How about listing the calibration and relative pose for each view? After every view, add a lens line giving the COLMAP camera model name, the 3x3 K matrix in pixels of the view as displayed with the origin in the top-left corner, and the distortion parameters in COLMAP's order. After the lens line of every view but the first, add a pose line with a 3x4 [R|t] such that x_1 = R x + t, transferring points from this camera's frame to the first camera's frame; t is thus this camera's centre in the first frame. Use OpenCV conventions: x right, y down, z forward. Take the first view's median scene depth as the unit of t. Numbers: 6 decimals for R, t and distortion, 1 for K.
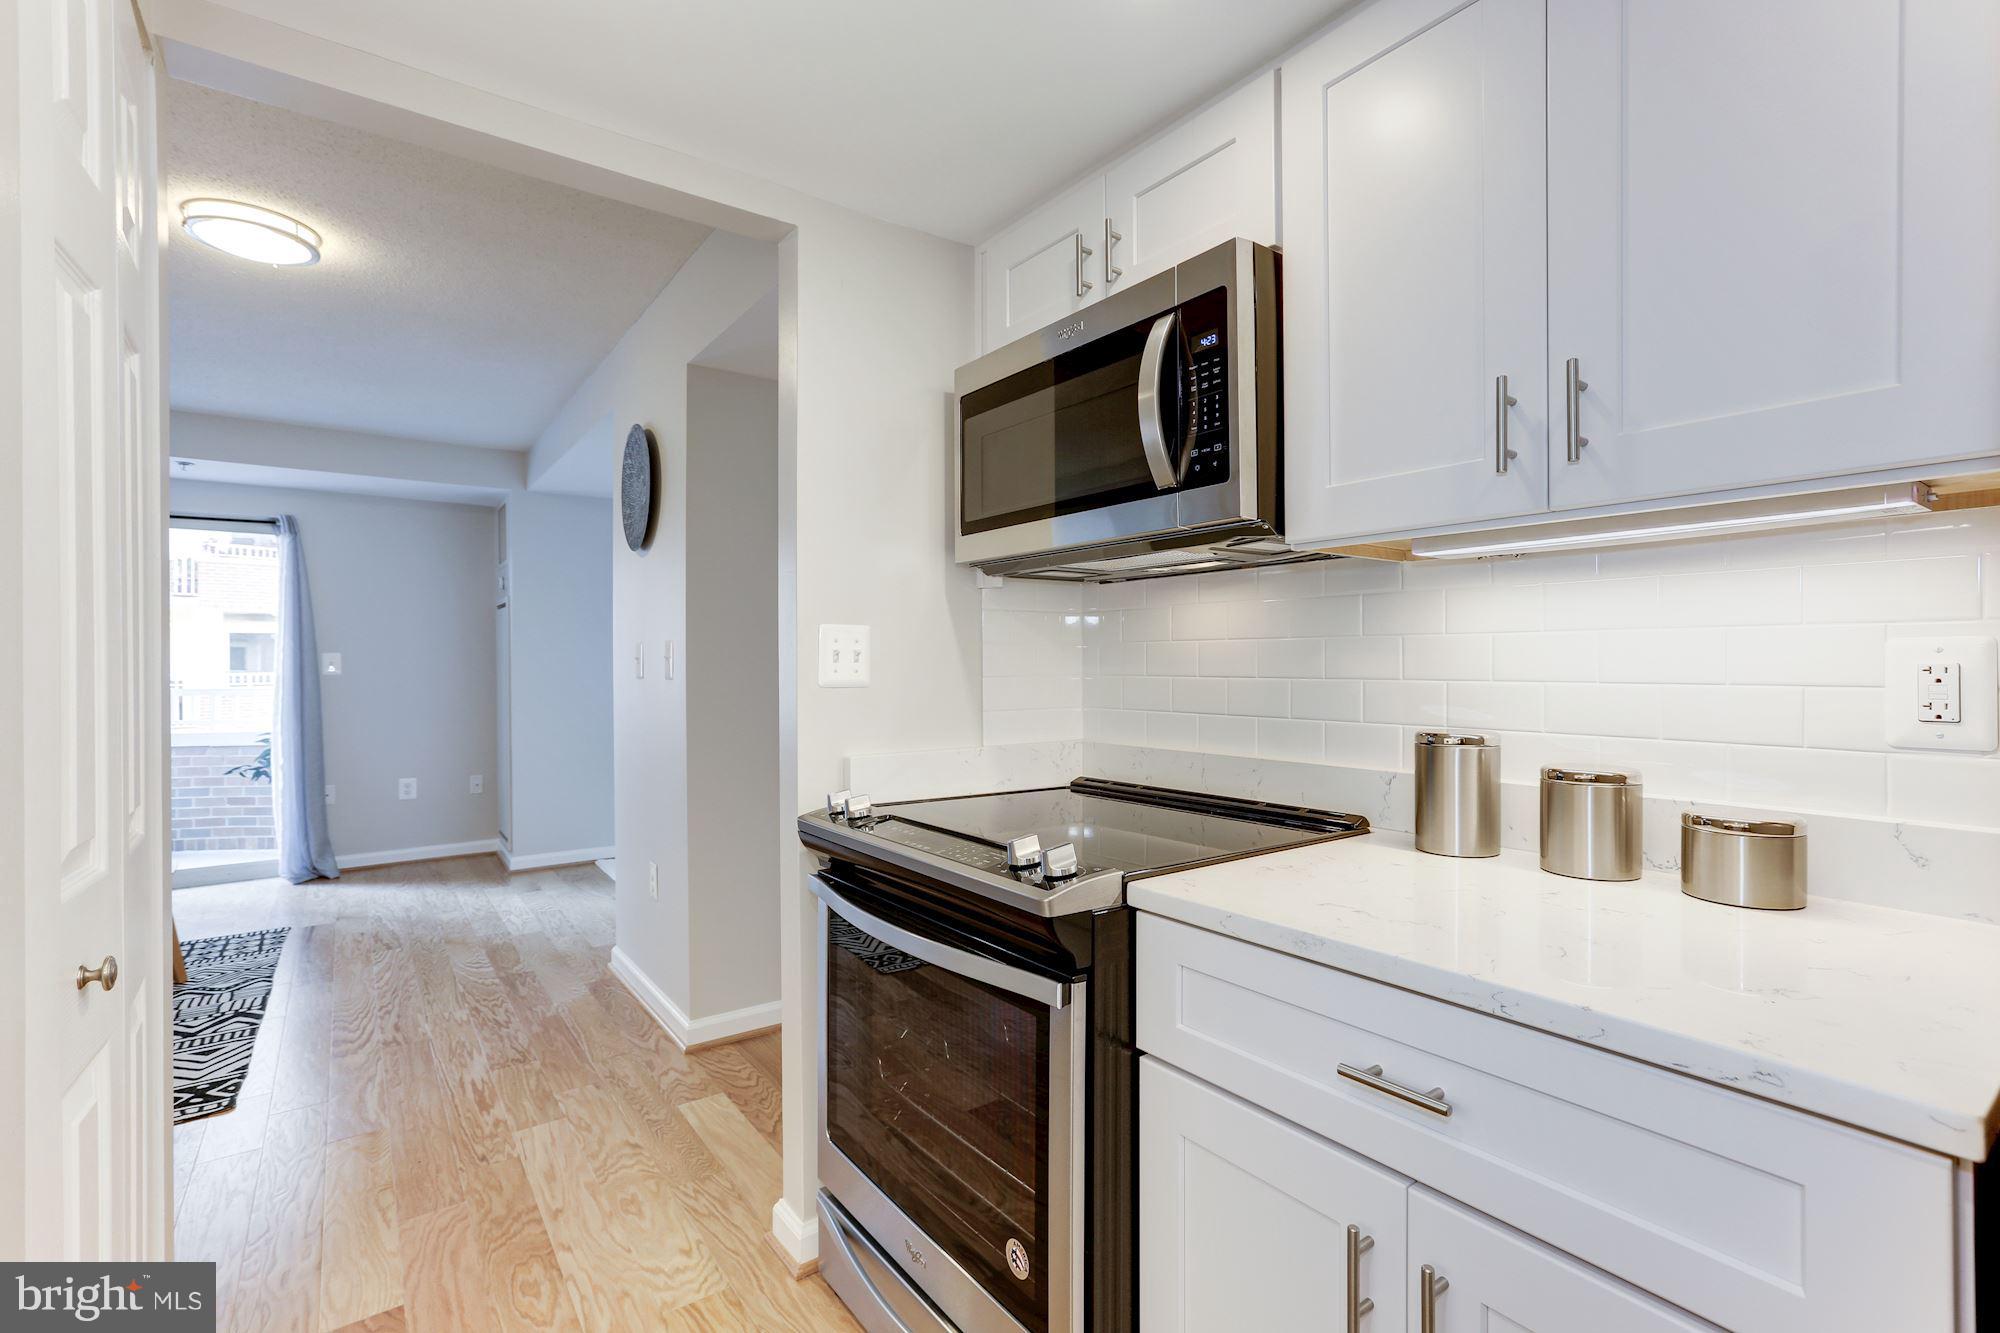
lens RADIAL K [[907.3, 0, 1009.6], [0, 907.3, 667.1], [0, 0, 1]] dist [-0.030348, 0.018197]
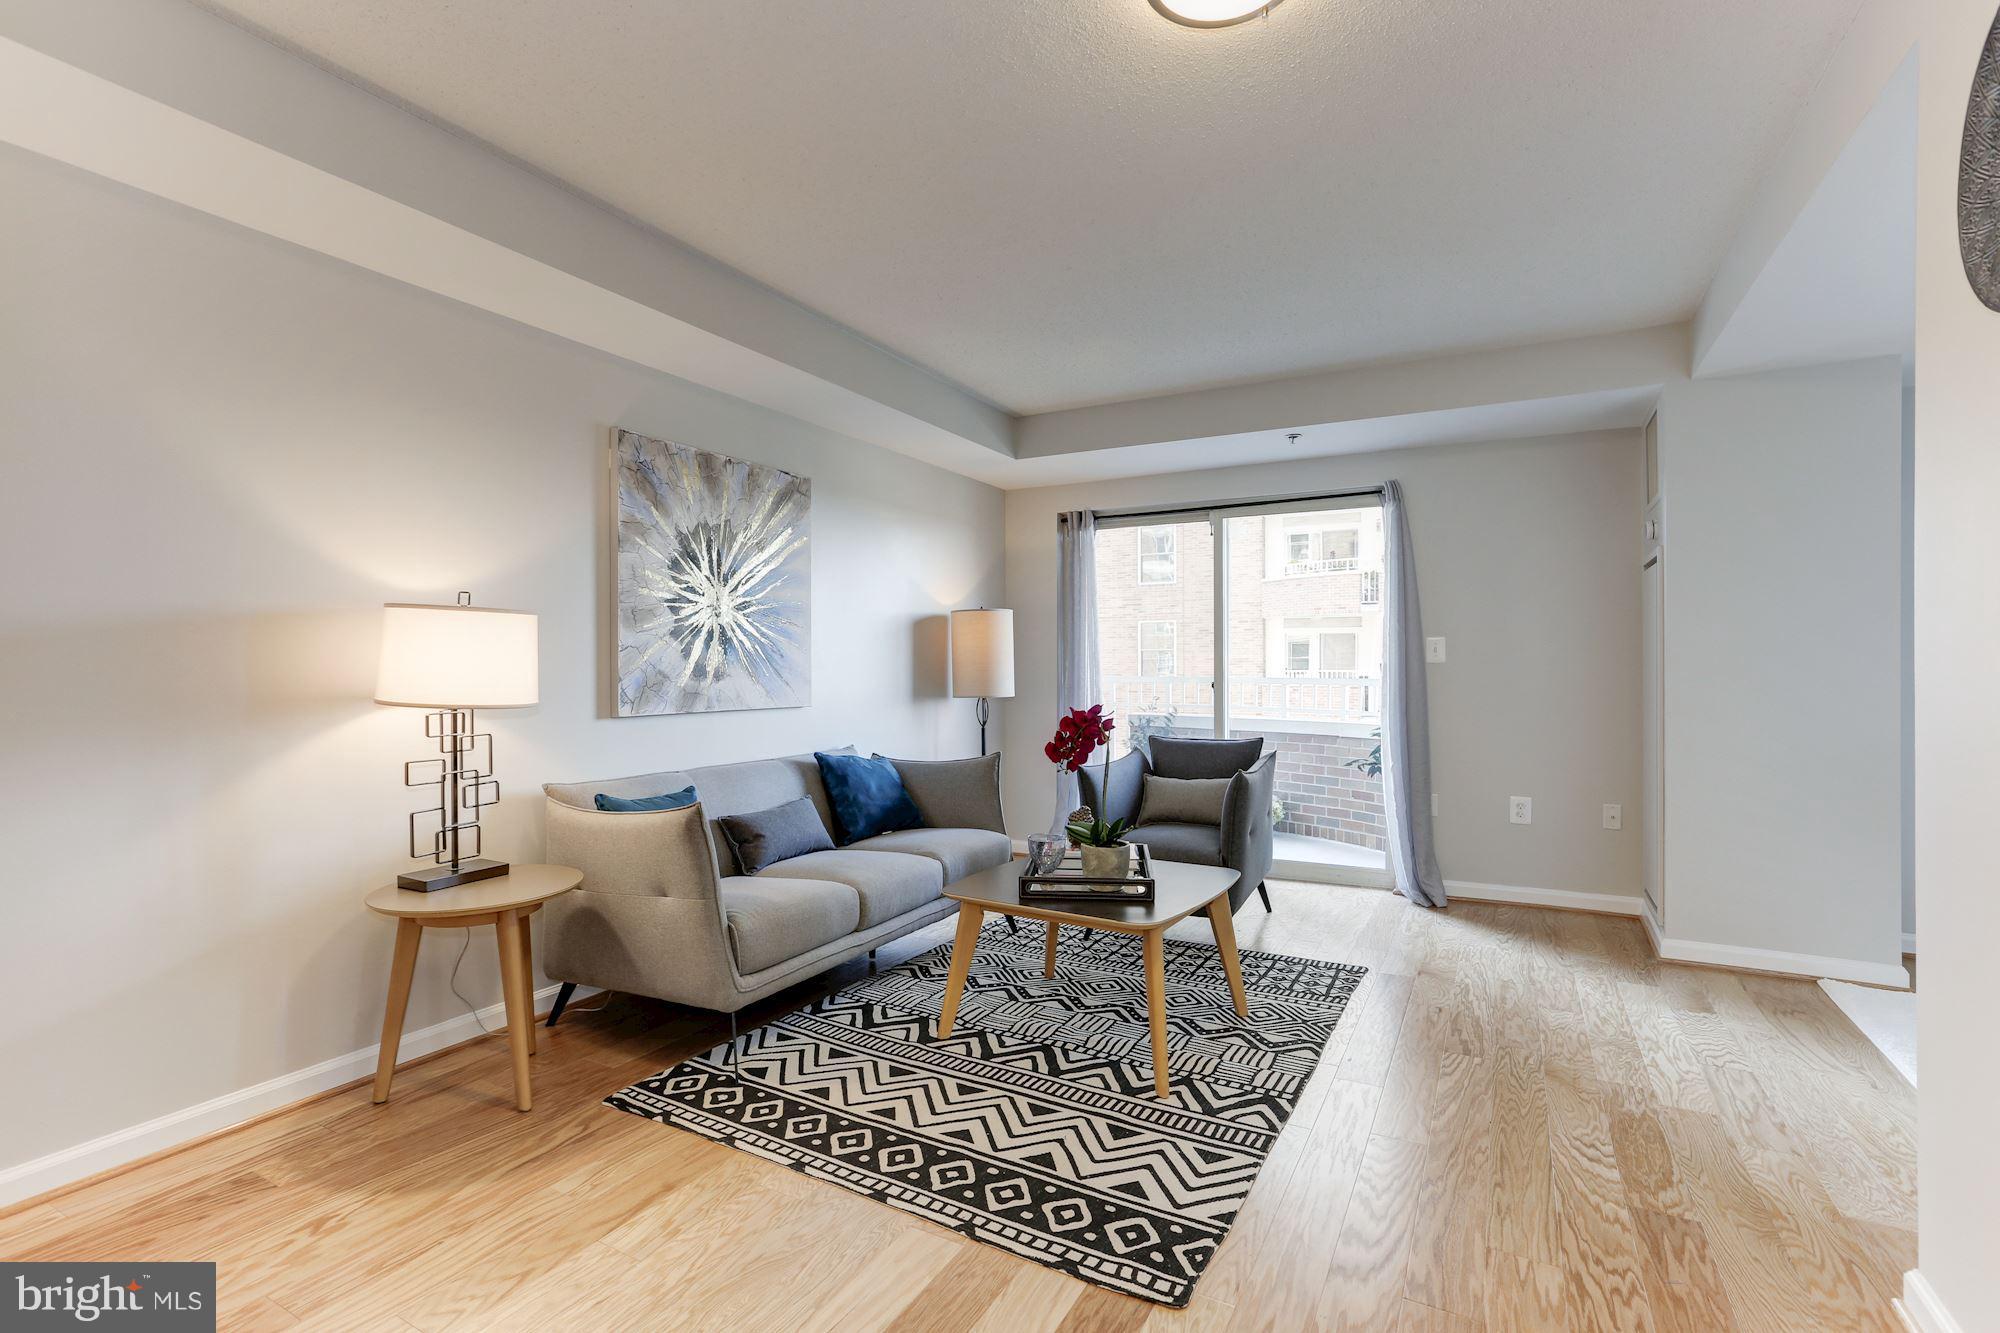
lens RADIAL K [[907.3, 0, 1009.6], [0, 907.3, 667.1], [0, 0, 1]] dist [-0.030348, 0.018197]
pose [[0.416885, 0.003970, -0.908951, -0.198204], [-0.005326, 0.999984, 0.001925, 0.016959], [0.908944, 0.004038, 0.416899, 0.367092]]
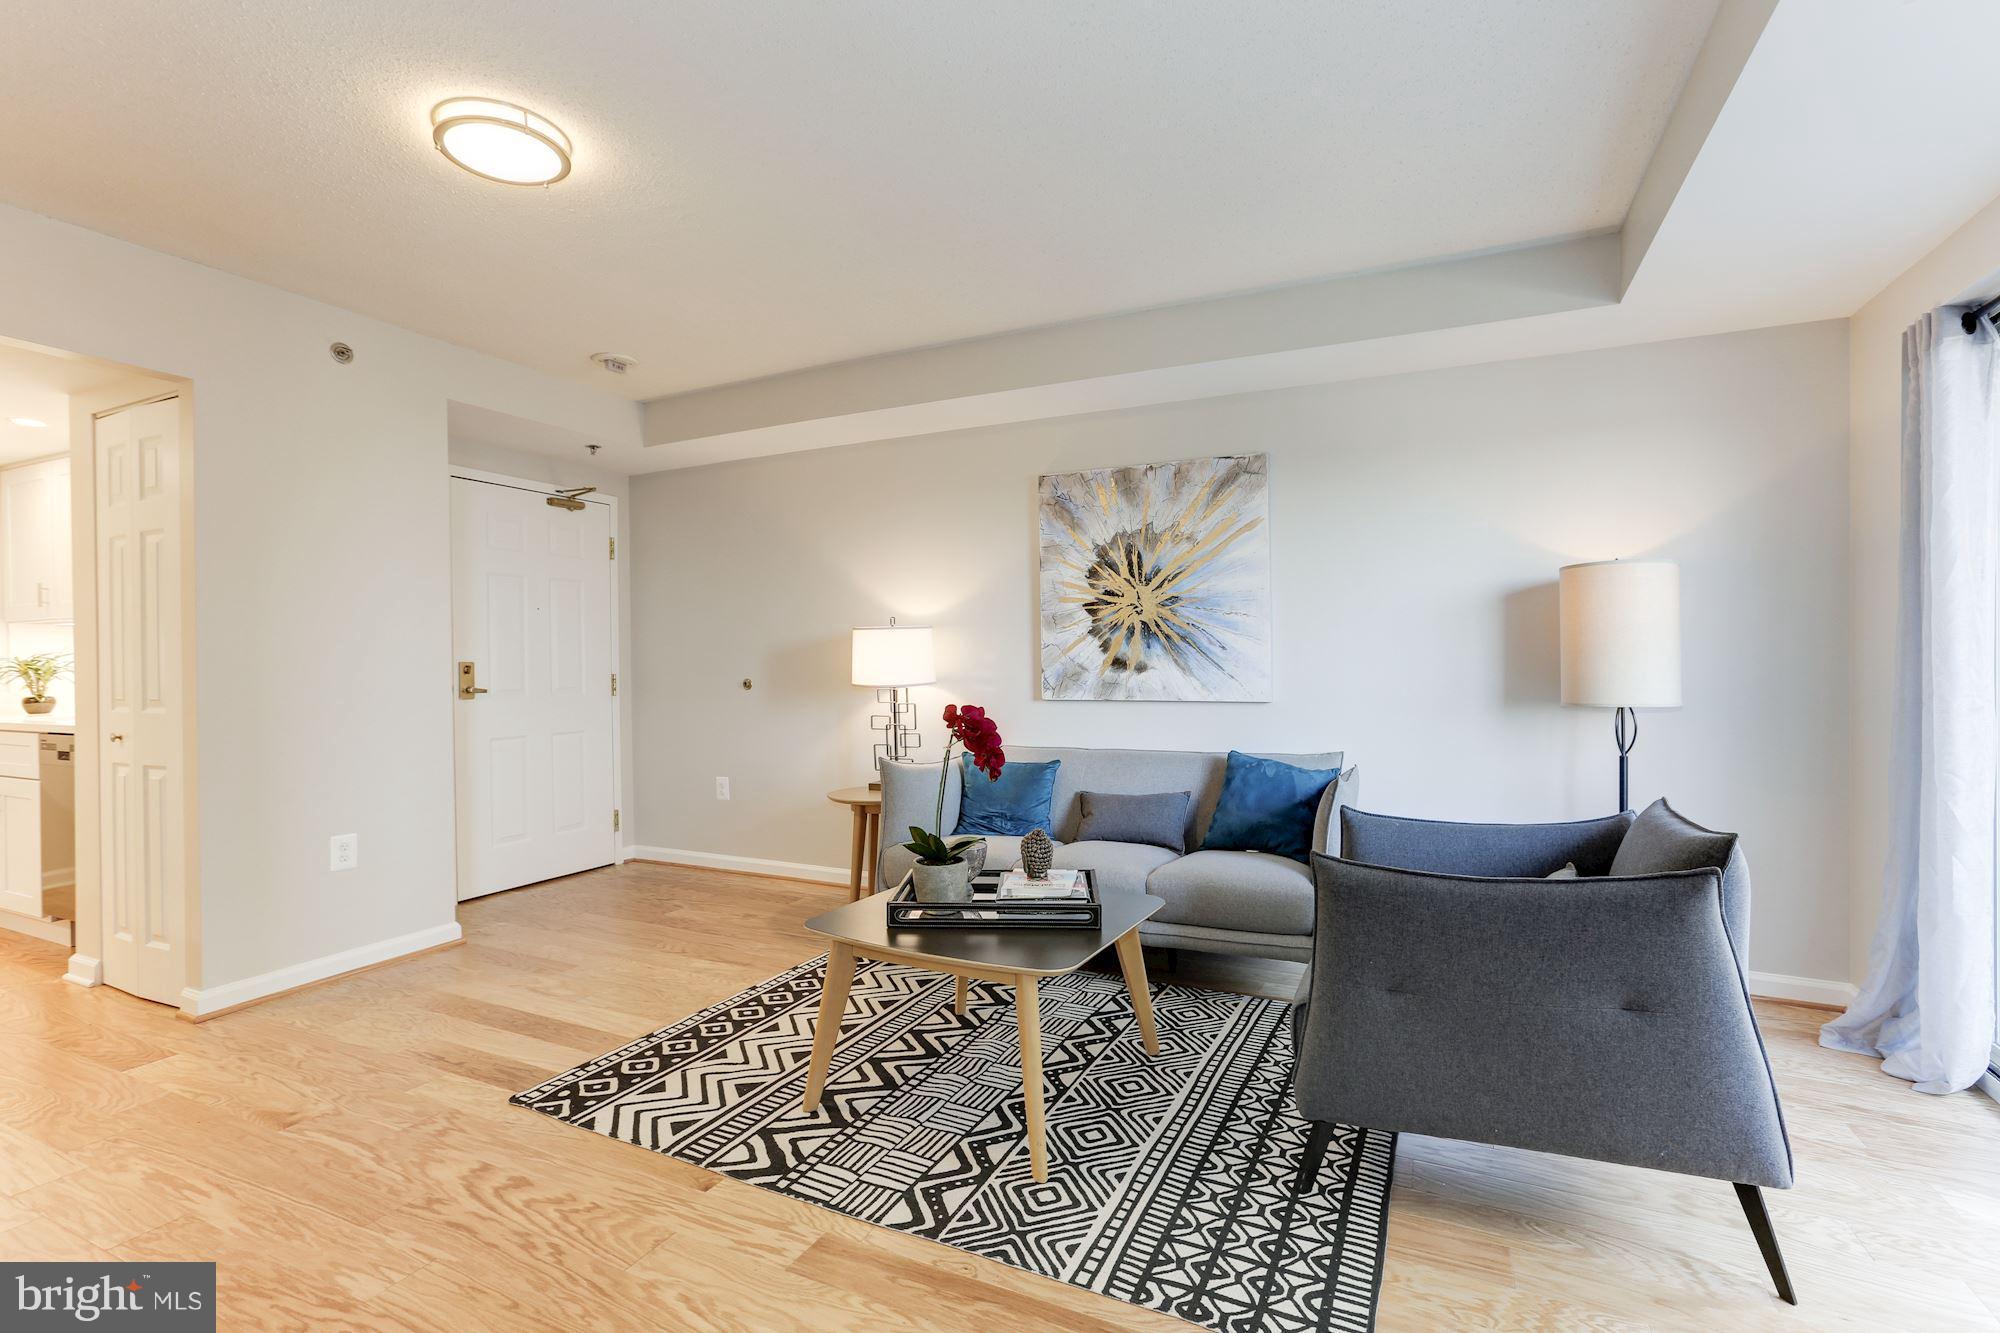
lens RADIAL K [[907.3, 0, 1009.6], [0, 907.3, 667.1], [0, 0, 1]] dist [-0.030348, 0.018197]
pose [[-0.883020, 0.015589, -0.469076, -0.536023], [0.011437, 0.999866, 0.011698, 0.014921], [0.469196, 0.004964, -0.883080, 1.249407]]
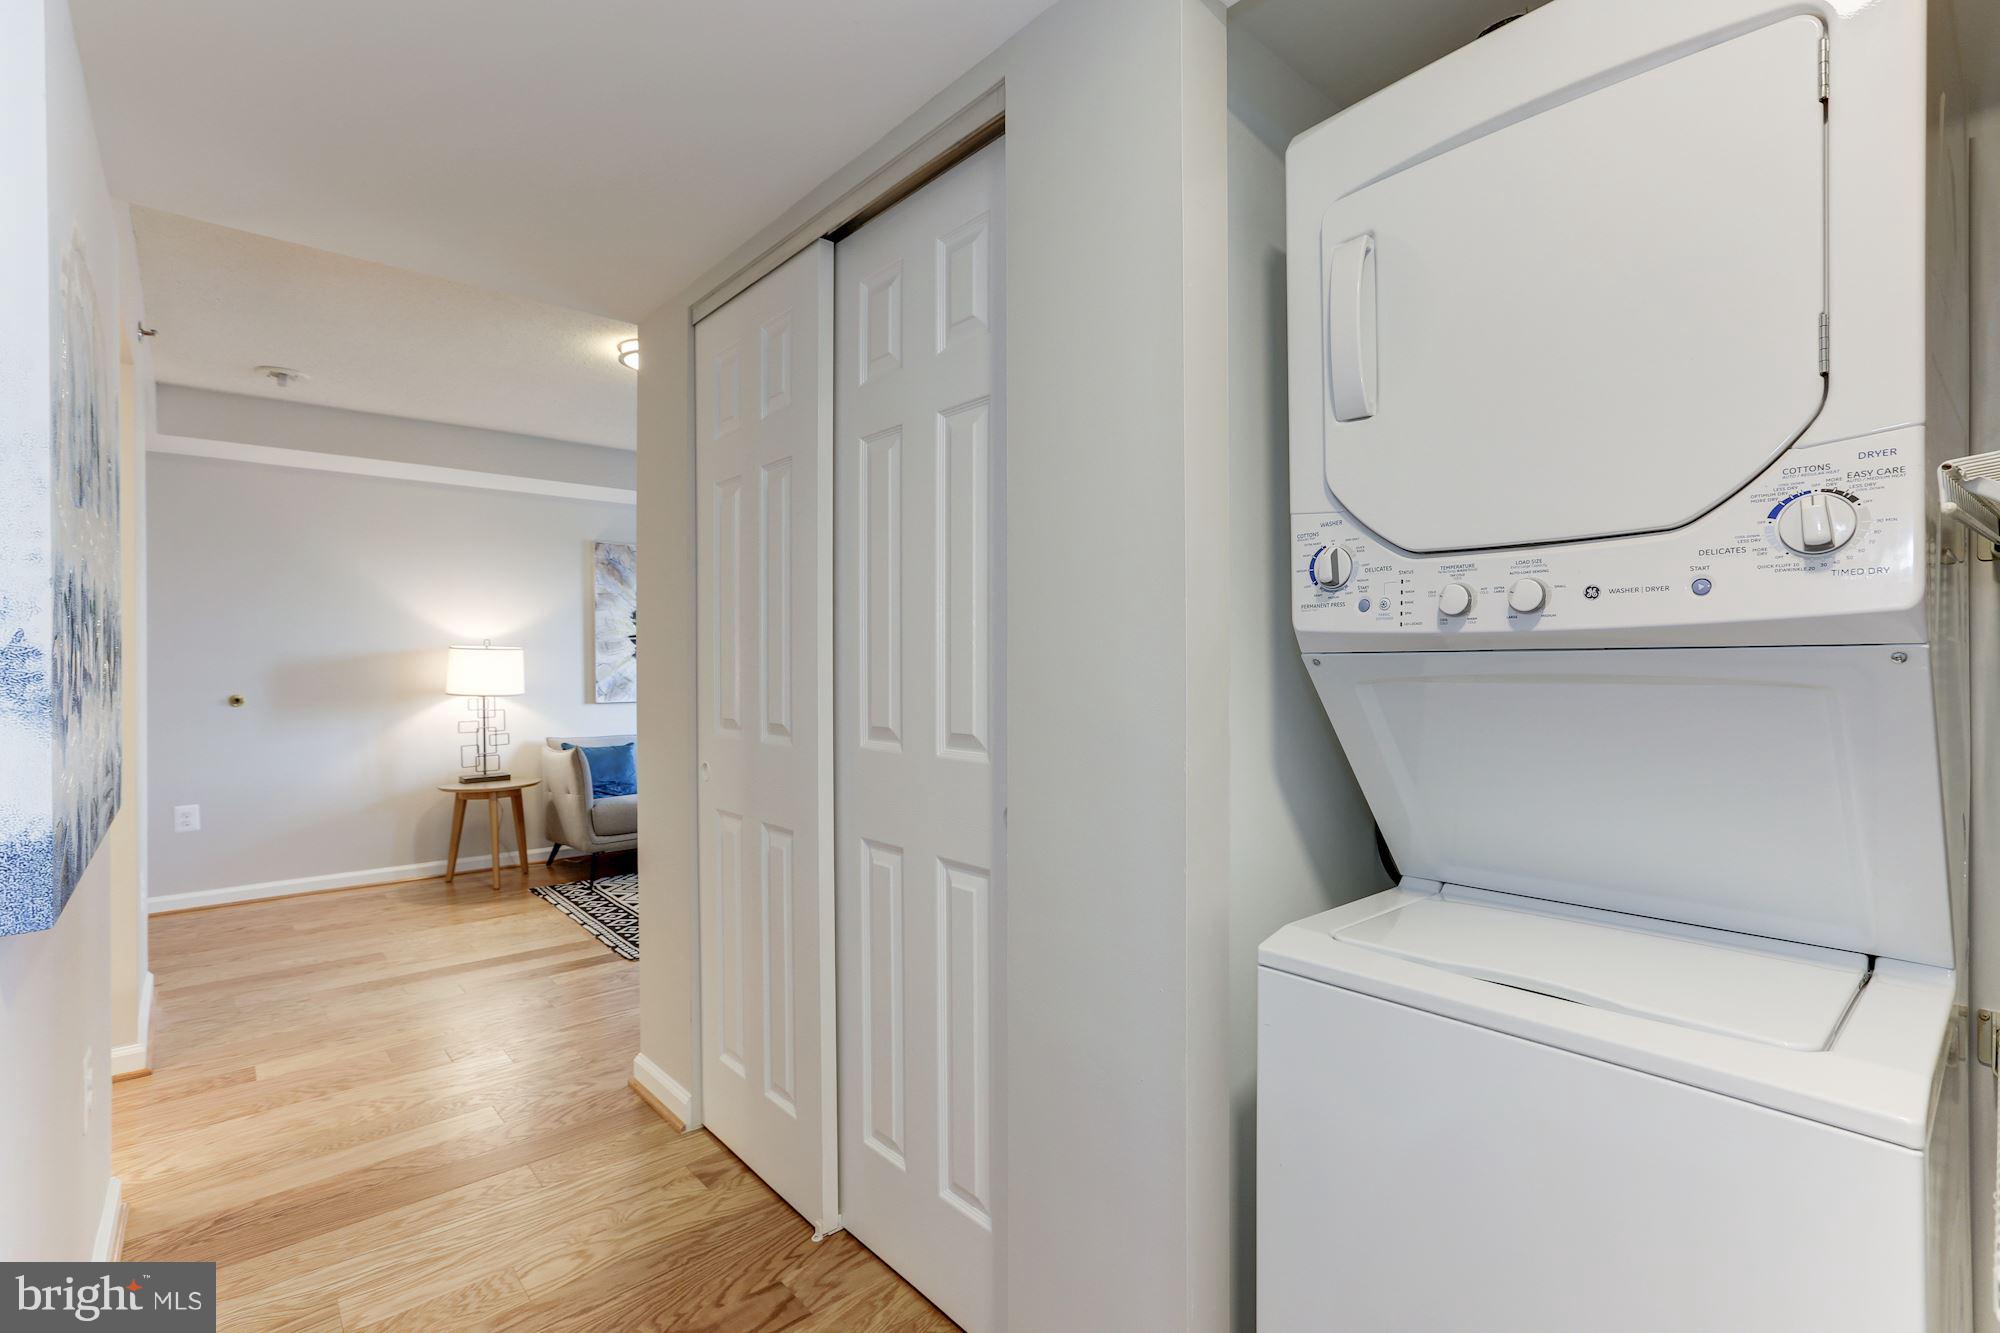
lens RADIAL K [[907.3, 0, 1009.6], [0, 907.3, 667.1], [0, 0, 1]] dist [-0.030348, 0.018197]
pose [[0.094257, 0.007294, -0.995521, 0.398564], [0.000044, 0.999973, 0.007330, -0.002014], [0.995548, -0.000734, 0.094254, 0.884385]]
